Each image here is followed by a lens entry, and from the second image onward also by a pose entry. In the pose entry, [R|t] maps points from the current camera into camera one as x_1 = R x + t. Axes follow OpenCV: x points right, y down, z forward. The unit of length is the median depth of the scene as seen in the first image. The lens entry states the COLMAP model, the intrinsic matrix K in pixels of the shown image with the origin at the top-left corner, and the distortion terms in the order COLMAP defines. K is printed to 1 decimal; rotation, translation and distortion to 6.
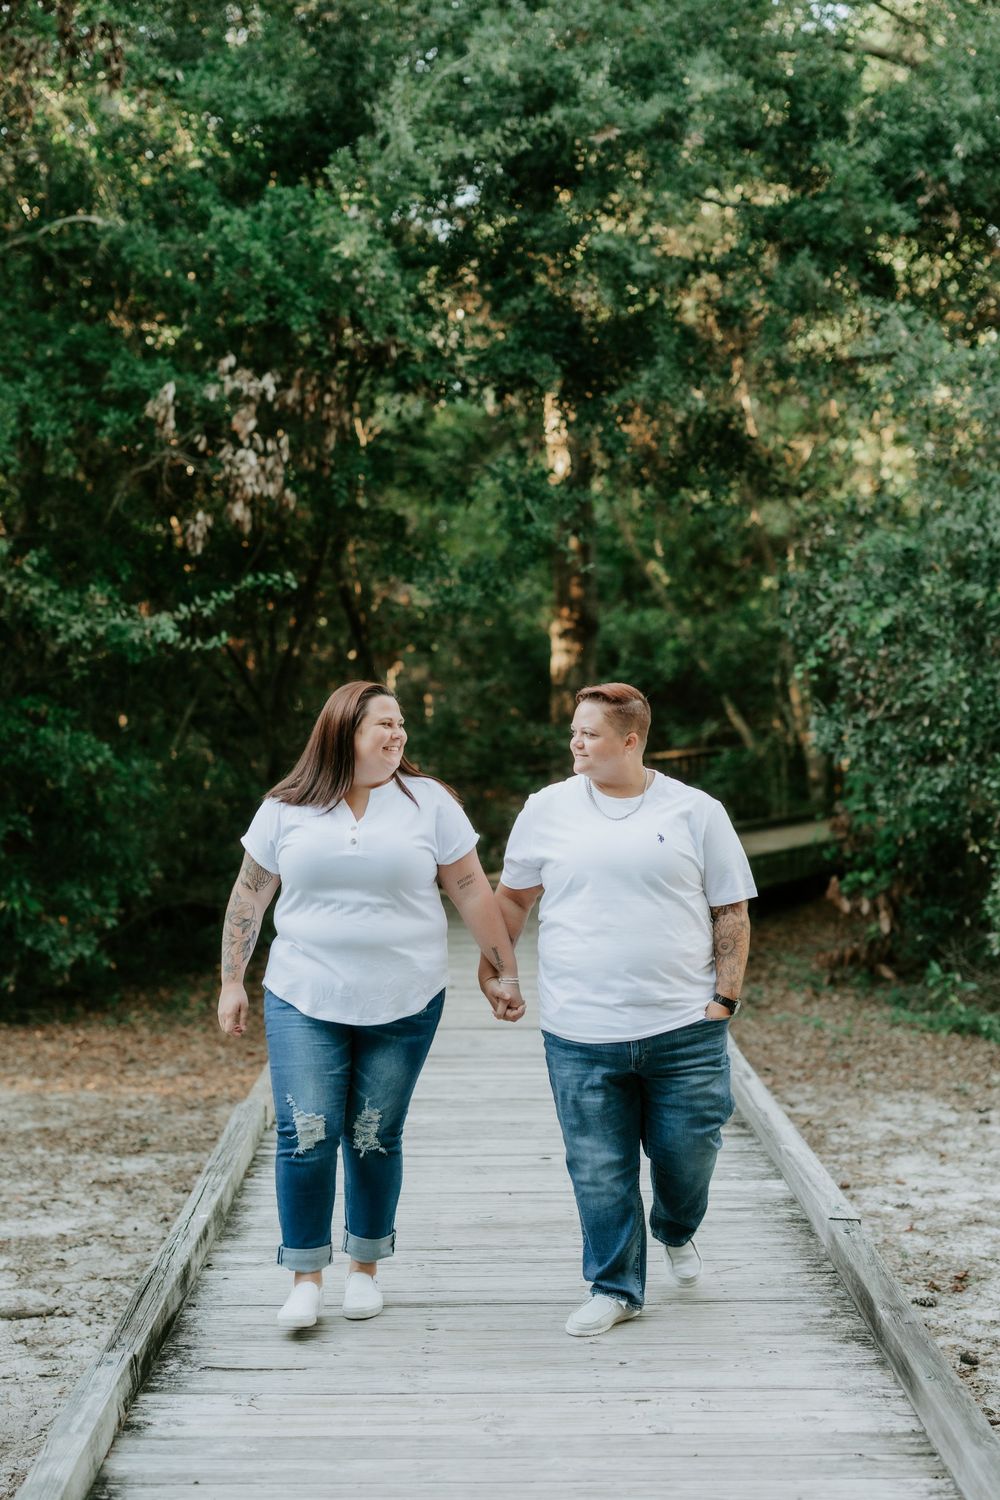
lens RADIAL K [[2016.8, 0, 500.3], [0, 2016.8, 786.4], [0, 0, 1]] dist [0.035372, 0.021974]
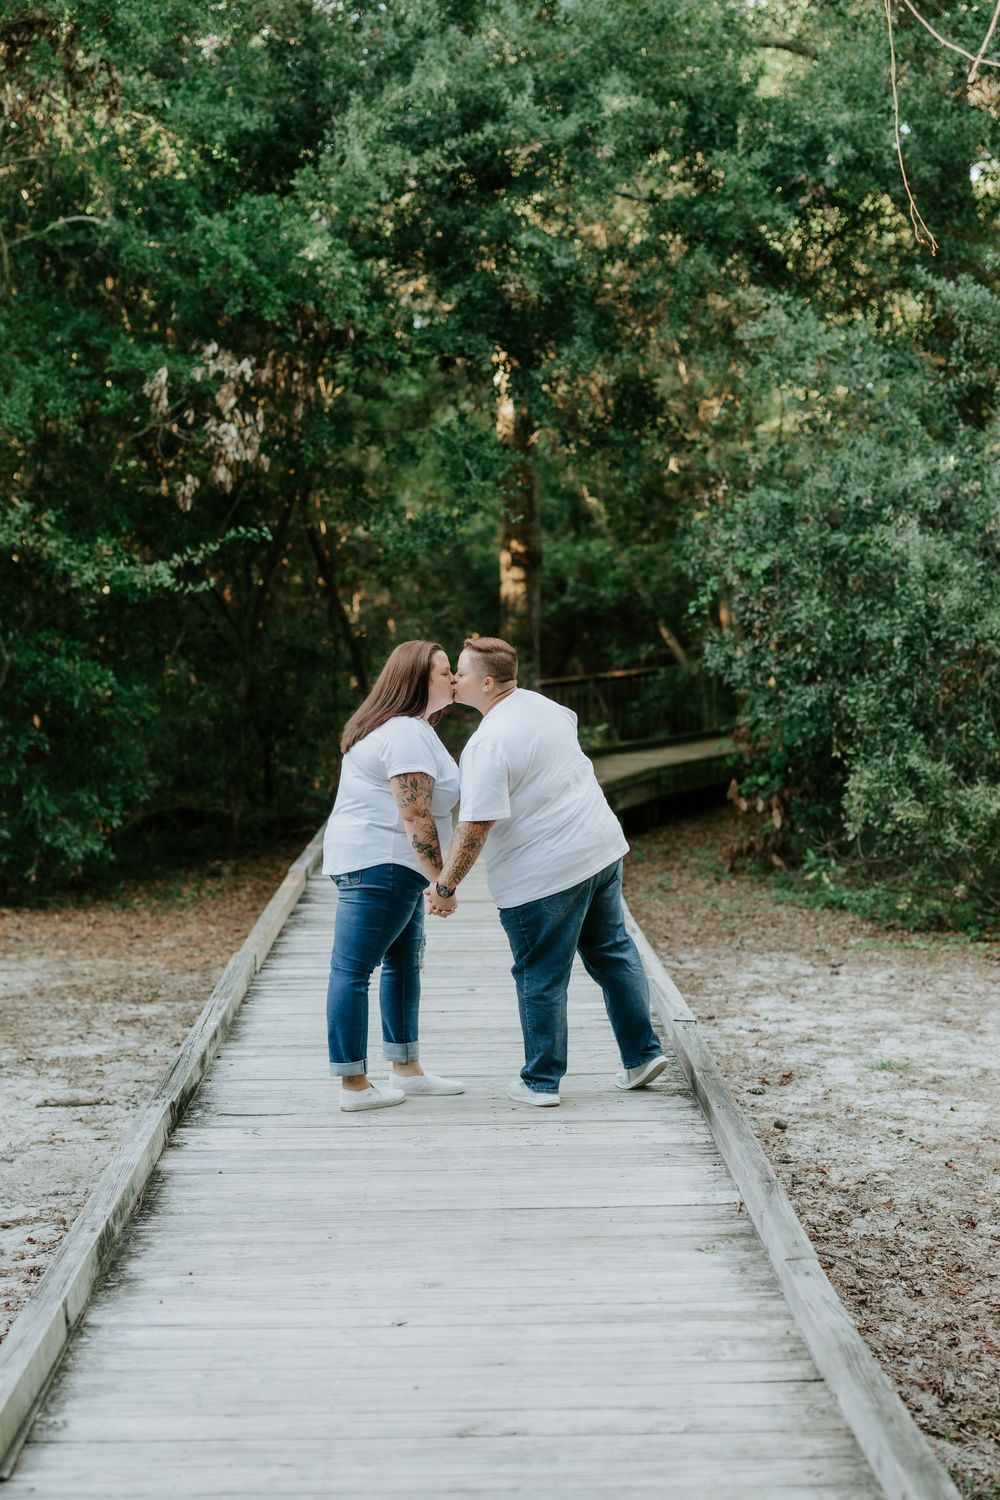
lens RADIAL K [[2016.8, 0, 500.3], [0, 2016.8, 786.4], [0, 0, 1]] dist [0.035372, 0.021974]
pose [[0.999856, -0.007470, 0.015268, 0.014442], [0.006846, 0.999154, 0.040553, -0.000015], [-0.015558, -0.040443, 0.999061, -0.194073]]
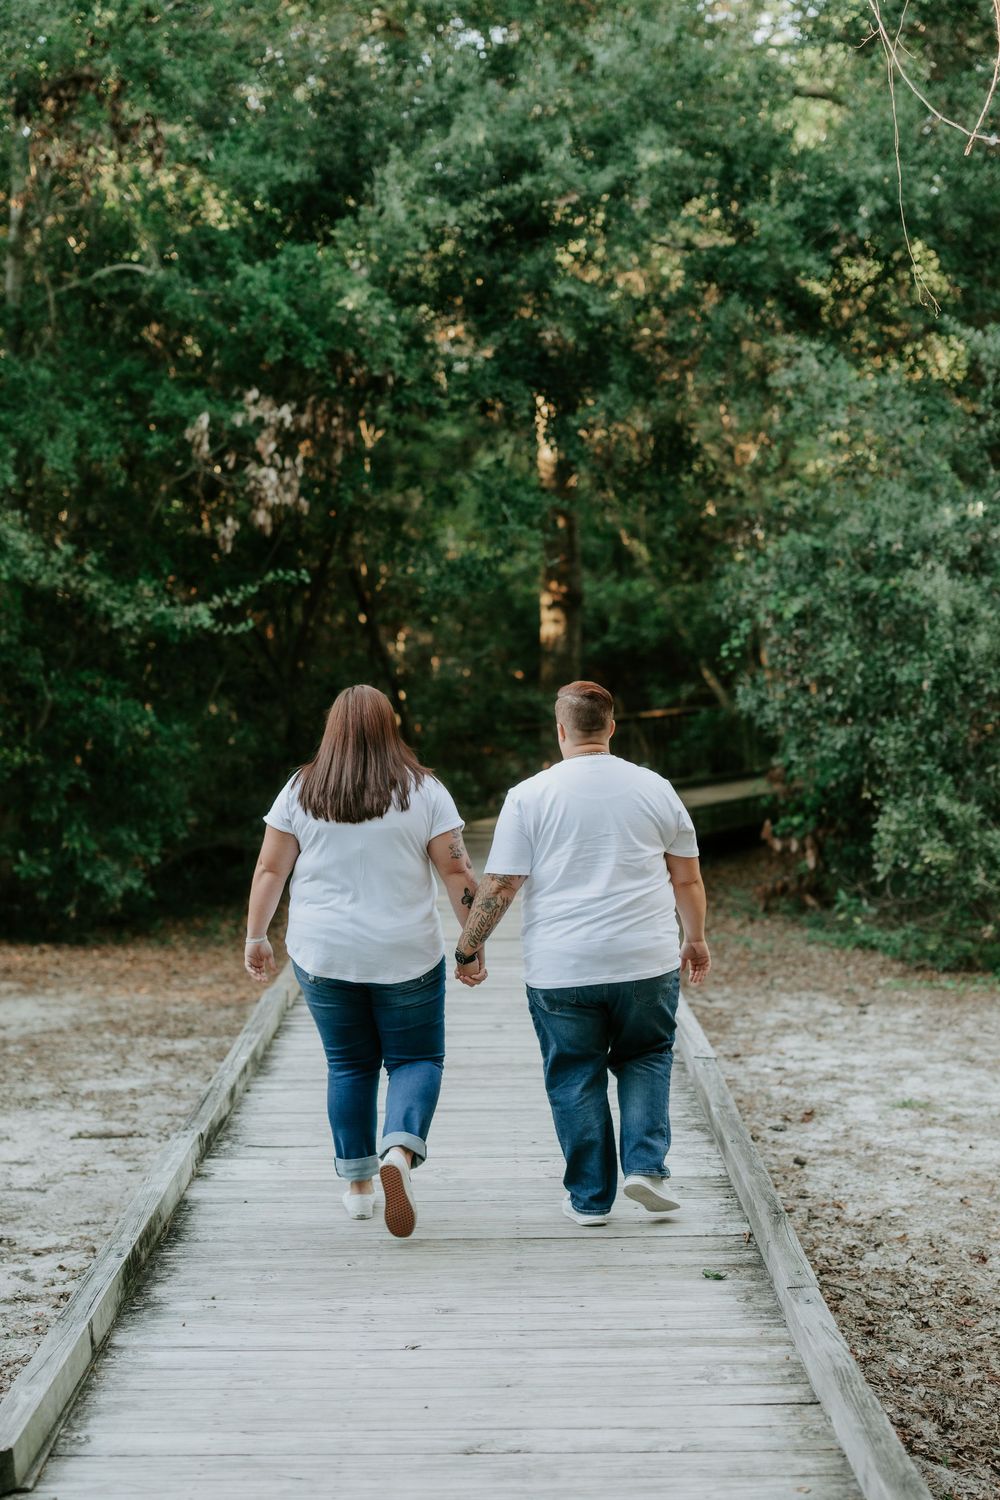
lens RADIAL K [[2035.4, 0, 530.7], [0, 2035.4, 777.6], [0, 0, 1]] dist [0.029135, 0.058025]
pose [[0.999978, -0.002601, 0.006100, 0.023284], [0.002492, 0.999840, 0.017728, -0.002112], [-0.006145, -0.017713, 0.999824, -0.219002]]
